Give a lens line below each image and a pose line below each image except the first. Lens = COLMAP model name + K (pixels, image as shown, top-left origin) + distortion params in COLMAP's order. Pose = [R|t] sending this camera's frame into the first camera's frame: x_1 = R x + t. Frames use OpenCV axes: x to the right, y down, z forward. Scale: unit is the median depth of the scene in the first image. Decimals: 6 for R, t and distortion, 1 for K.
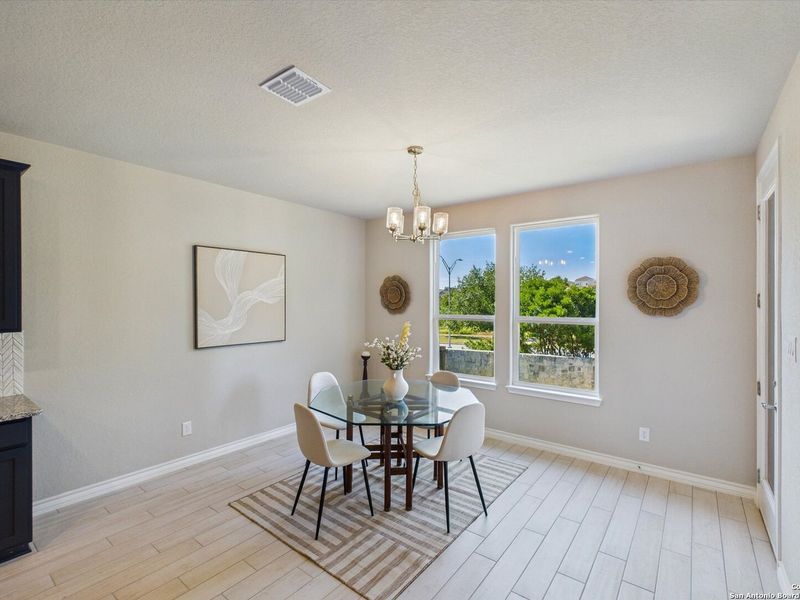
lens RADIAL K [[377.9, 0, 403.6], [0, 377.9, 297.4], [0, 0, 1]] dist [-0.013294, -0.000230]
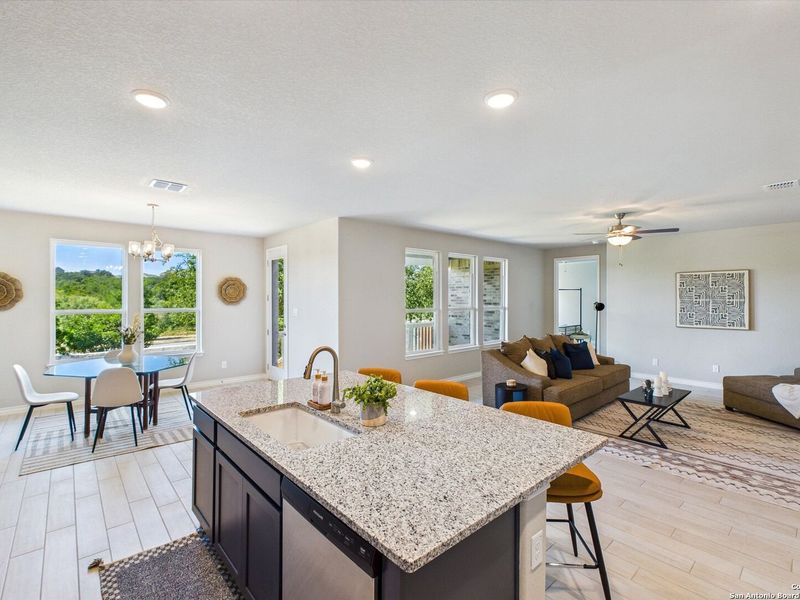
lens RADIAL K [[377.9, 0, 403.6], [0, 377.9, 297.4], [0, 0, 1]] dist [-0.013294, -0.000230]
pose [[0.179355, -0.000675, 0.983784, -1.013865], [-0.007094, 0.999973, 0.001980, -0.003941], [-0.983759, -0.007334, 0.179345, -0.259640]]
